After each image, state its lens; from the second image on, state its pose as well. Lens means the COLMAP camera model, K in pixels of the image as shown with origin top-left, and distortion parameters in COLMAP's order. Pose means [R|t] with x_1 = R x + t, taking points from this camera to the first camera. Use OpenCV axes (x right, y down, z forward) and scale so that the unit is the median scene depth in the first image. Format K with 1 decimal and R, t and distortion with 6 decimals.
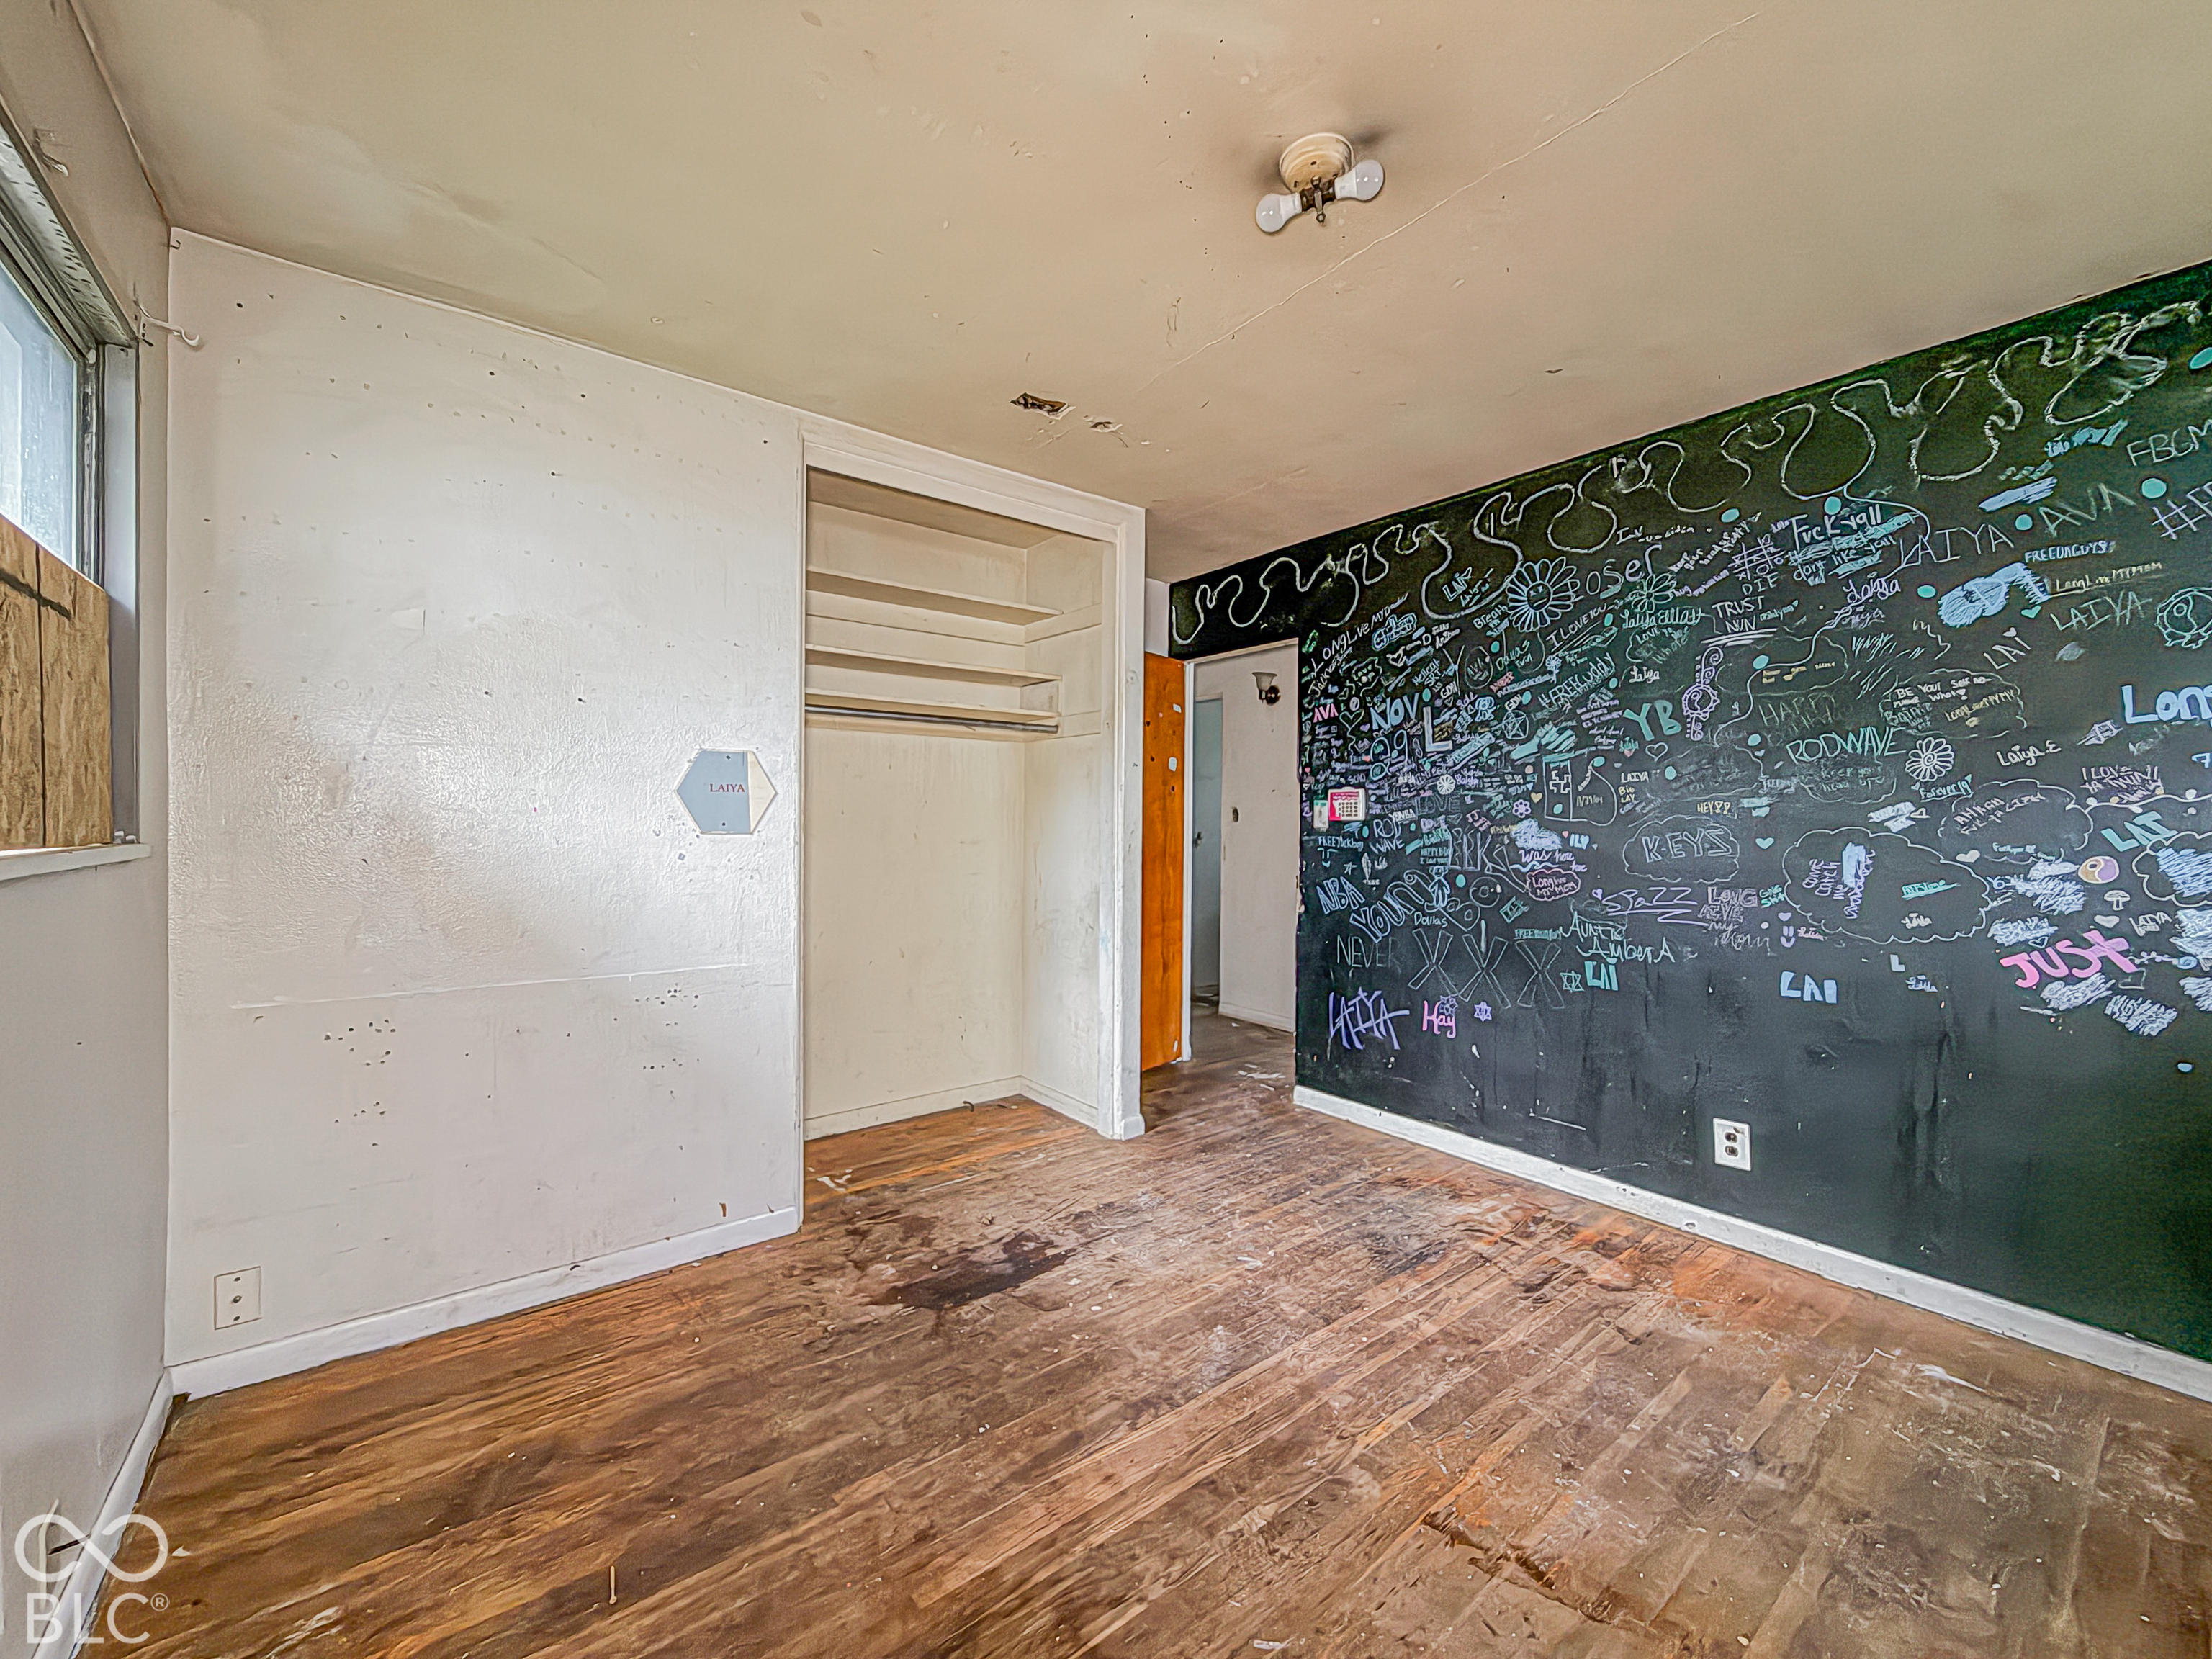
lens RADIAL K [[881.8, 0, 1109.6], [0, 881.8, 827.9], [0, 0, 1]] dist [-0.001068, 0.000616]
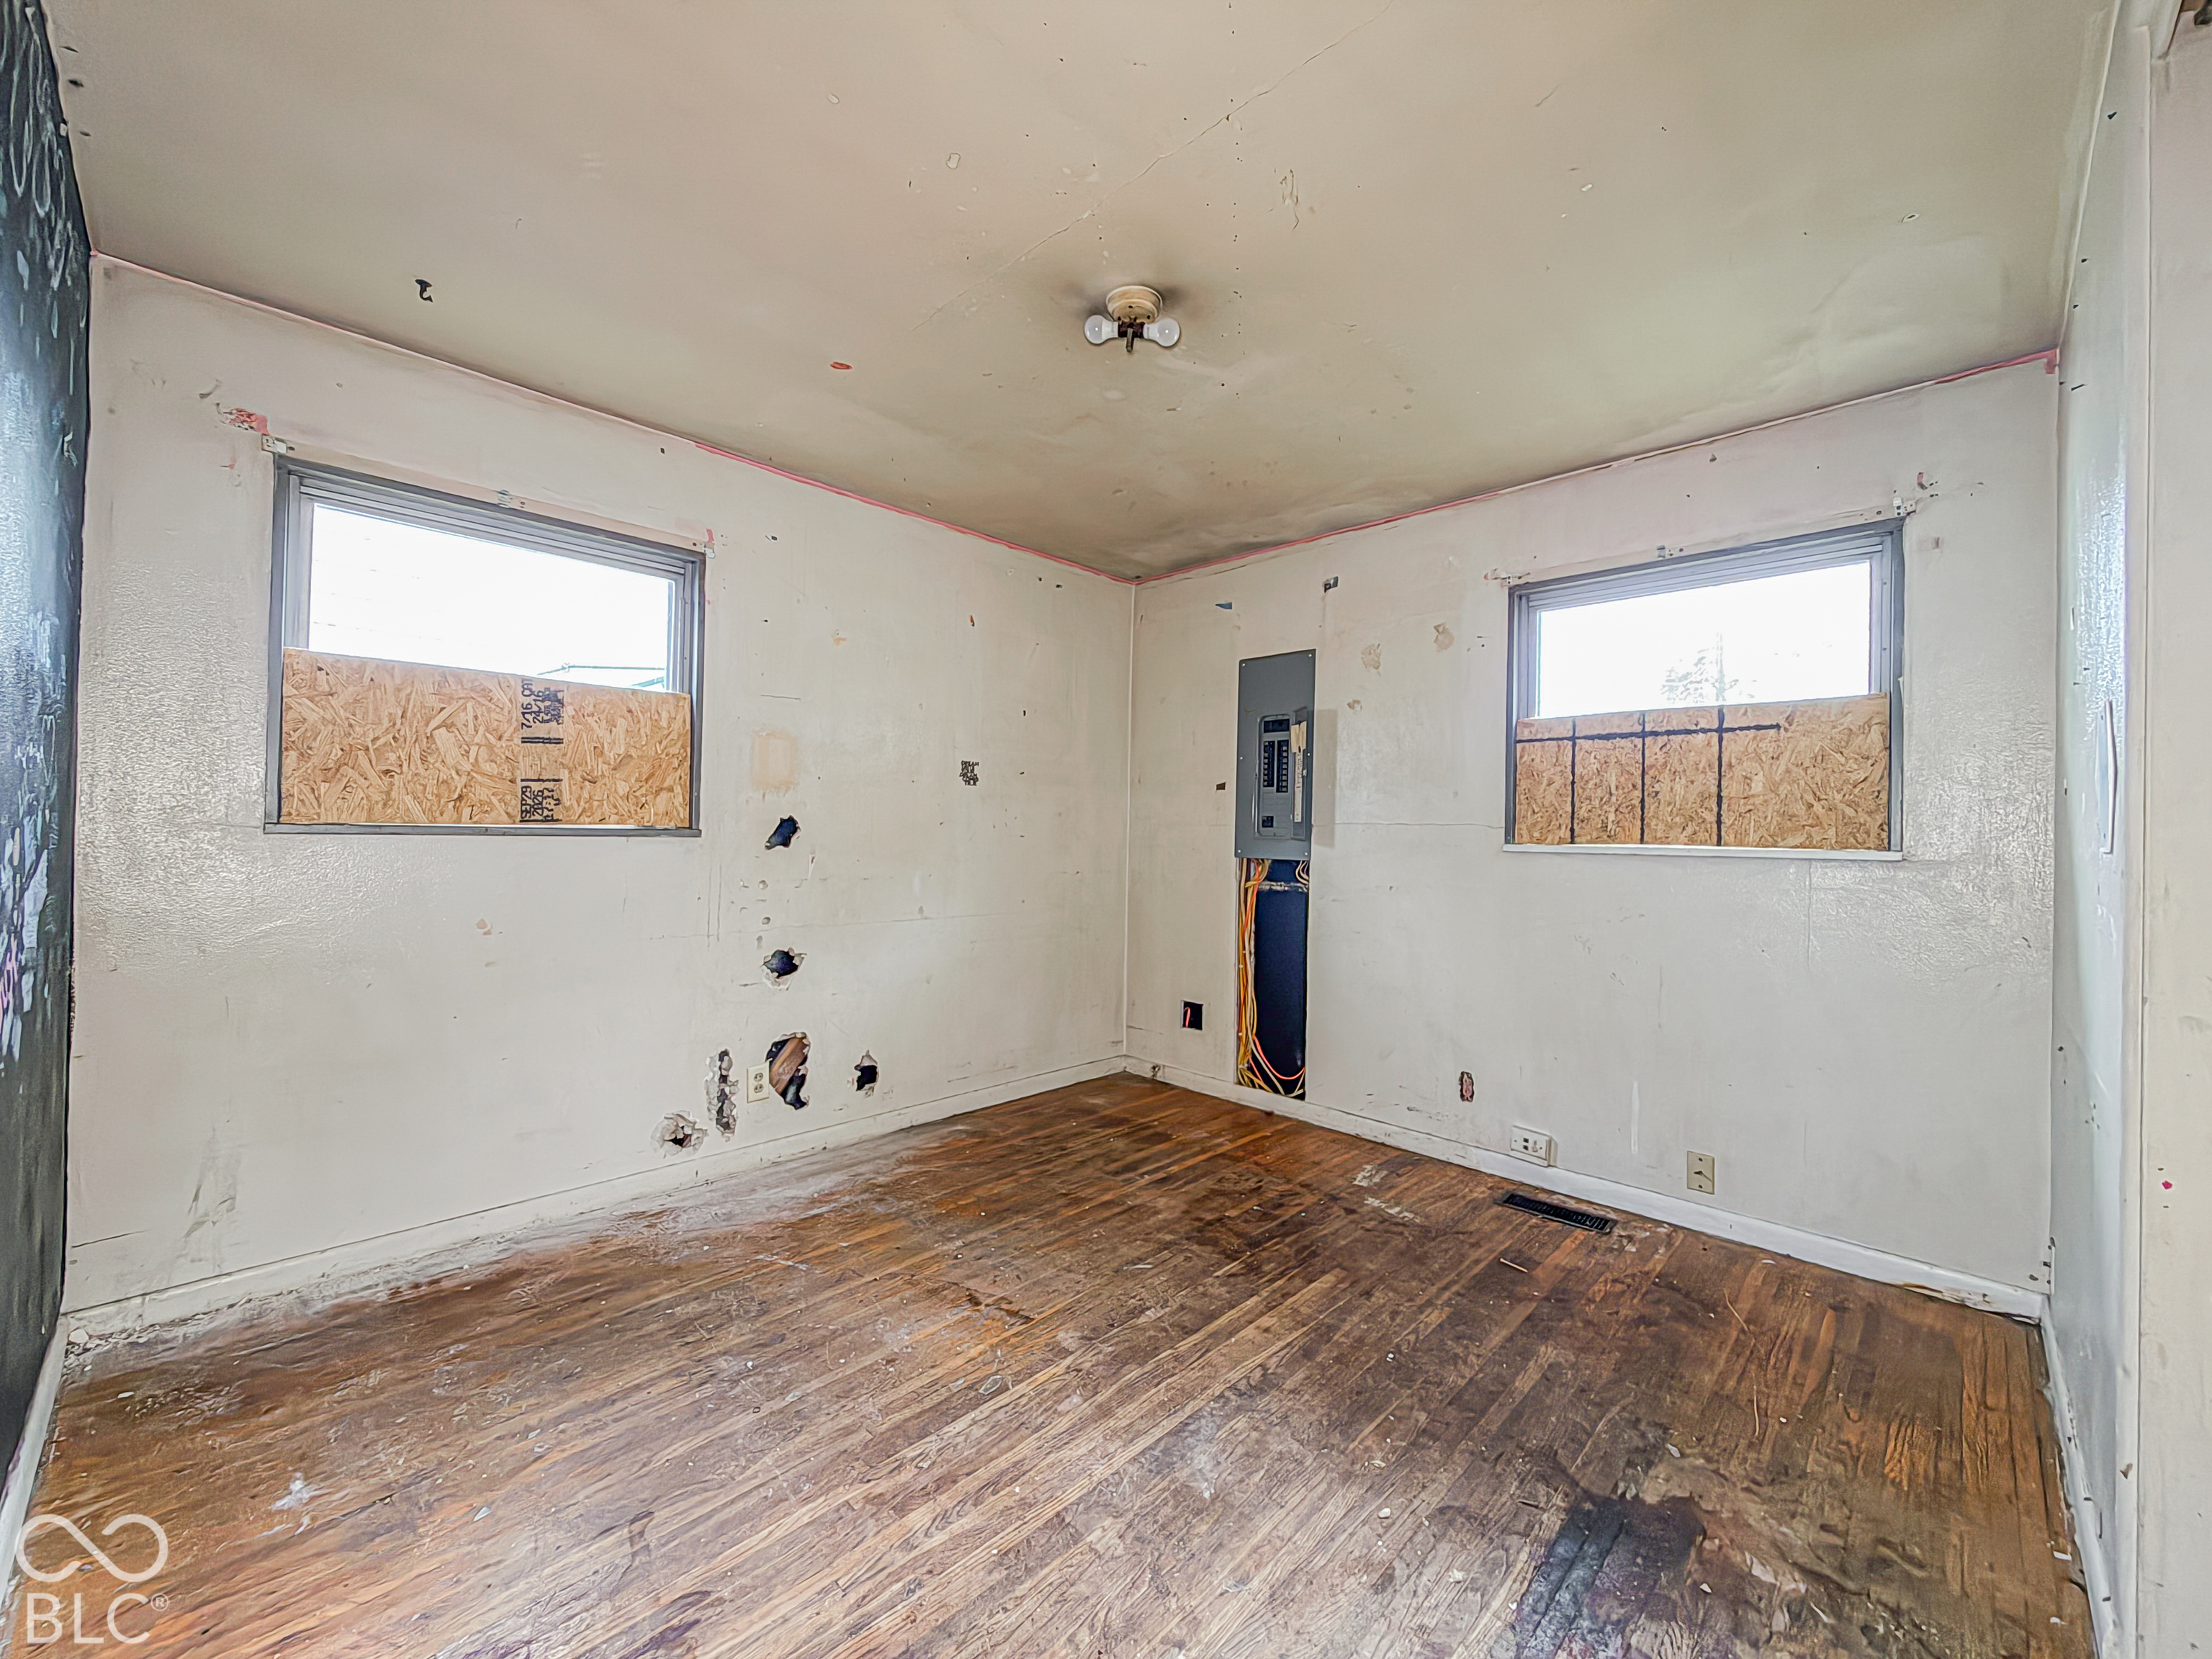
lens RADIAL K [[881.8, 0, 1105.2], [0, 881.8, 828.3], [0, 0, 1]] dist [-0.001068, 0.000616]
pose [[-0.991099, -0.025594, -0.130640, 0.392224], [-0.025931, 0.999663, 0.000878, 0.009531], [0.130574, 0.004257, -0.991429, 2.104238]]
